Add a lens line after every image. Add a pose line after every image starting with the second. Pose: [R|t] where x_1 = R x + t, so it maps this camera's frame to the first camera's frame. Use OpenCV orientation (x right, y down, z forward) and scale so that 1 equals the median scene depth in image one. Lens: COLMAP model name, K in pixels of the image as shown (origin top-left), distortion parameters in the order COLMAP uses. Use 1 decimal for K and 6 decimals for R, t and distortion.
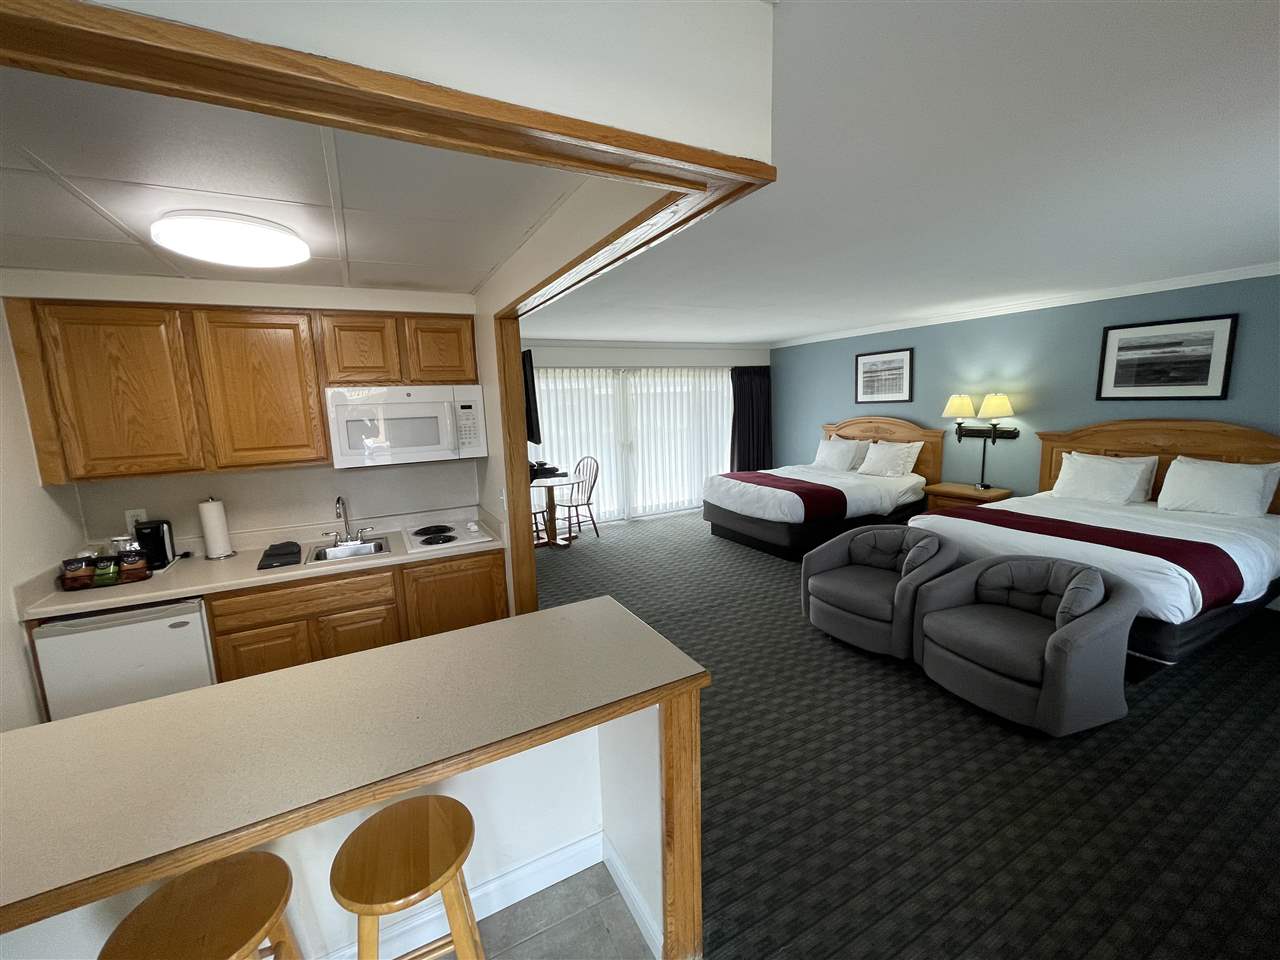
lens RADIAL K [[517.0, 0, 636.4], [0, 517.0, 480.5], [0, 0, 1]] dist [-0.002023, 0.001035]
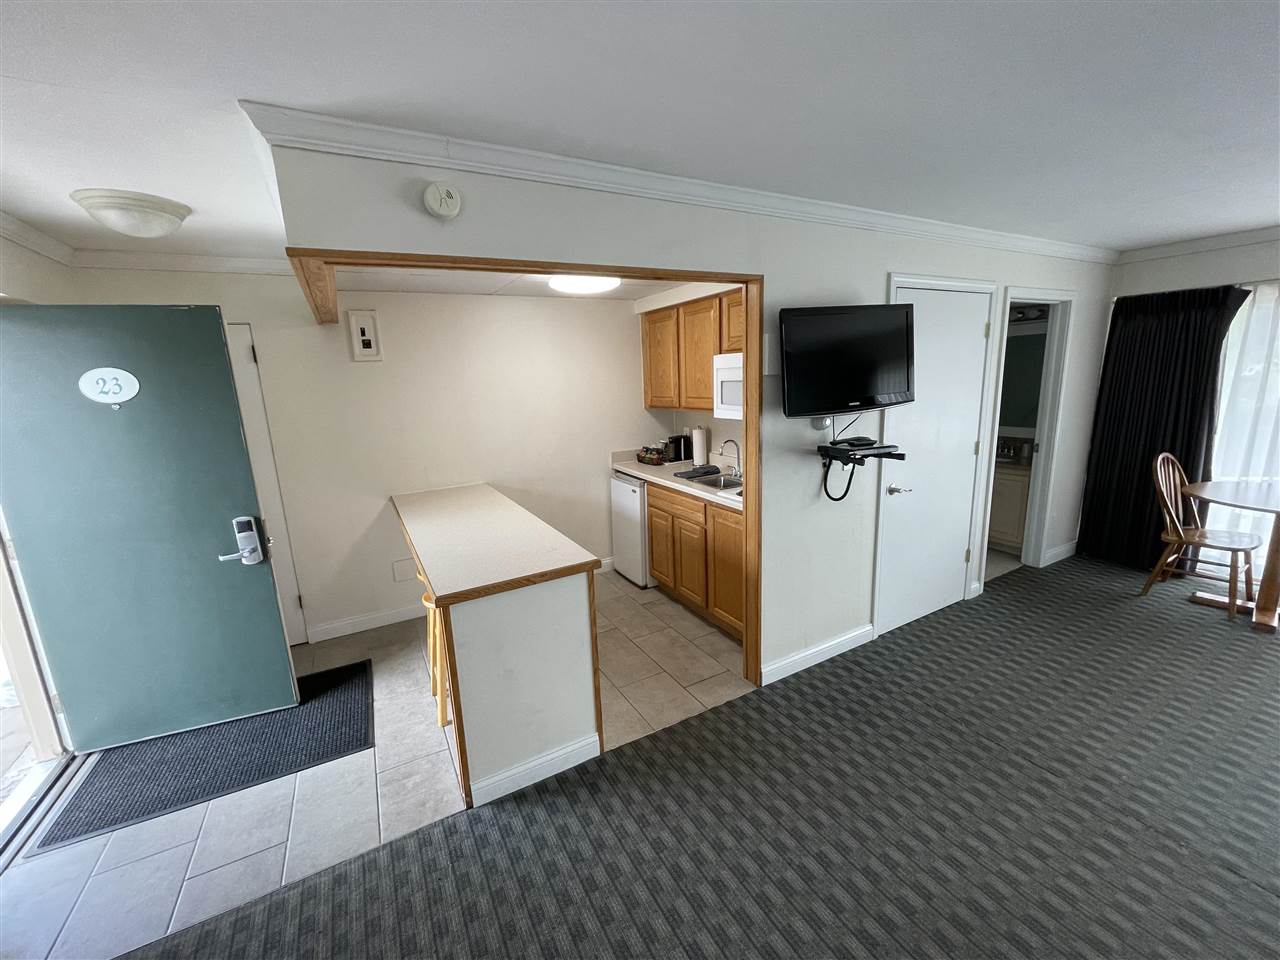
lens RADIAL K [[517.0, 0, 636.4], [0, 517.0, 480.5], [0, 0, 1]] dist [-0.002023, 0.001035]
pose [[0.021400, 0.231663, -0.972561, 0.486388], [-0.113493, 0.967058, 0.227855, -0.096563], [0.993308, 0.105503, 0.046987, 0.507521]]
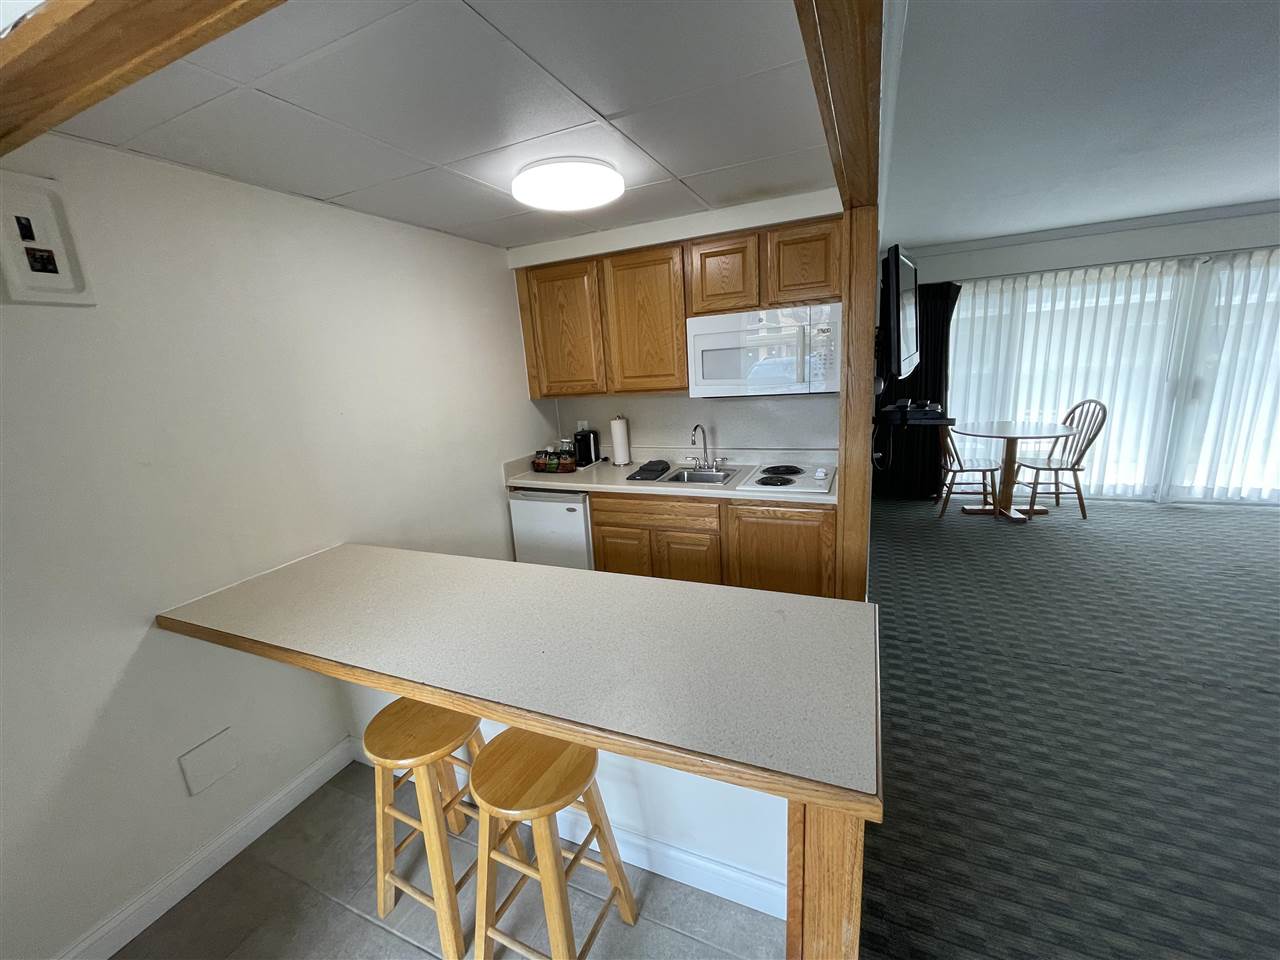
lens RADIAL K [[517.0, 0, 636.4], [0, 517.0, 480.5], [0, 0, 1]] dist [-0.002023, 0.001035]
pose [[0.618564, 0.169880, -0.767151, 0.123742], [-0.073909, 0.984599, 0.158438, -0.009960], [0.782251, -0.041305, 0.621593, 0.170366]]
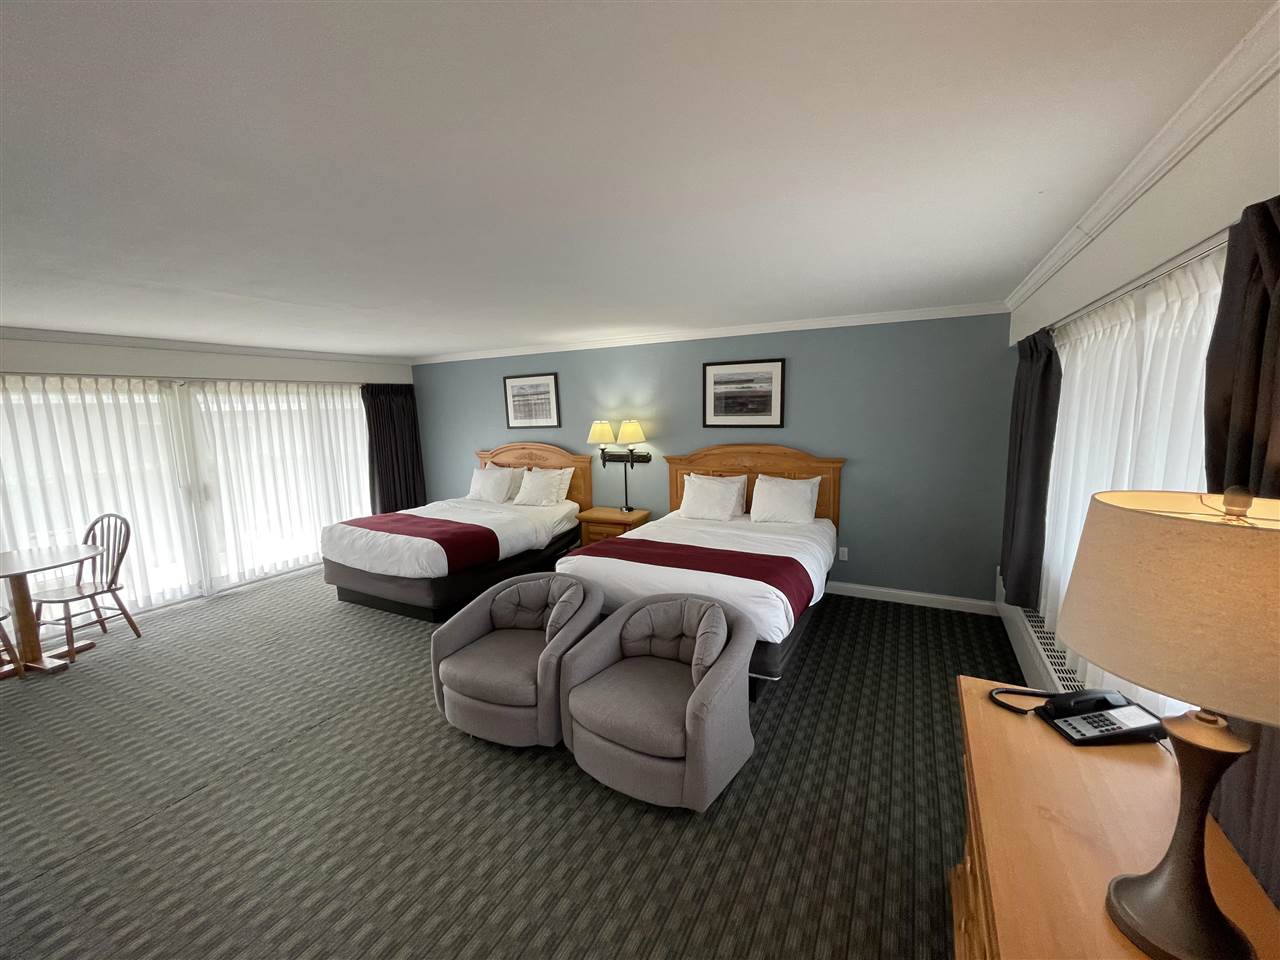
lens RADIAL K [[514.4, 0, 640.0], [0, 514.4, 480.0], [0, 0, 1]] dist [-0.007509, -0.000315]
pose [[0.824031, -0.063256, 0.563002, 0.155217], [0.083308, 0.996474, -0.009973, -0.046321], [-0.560386, 0.055121, 0.826396, 0.176191]]
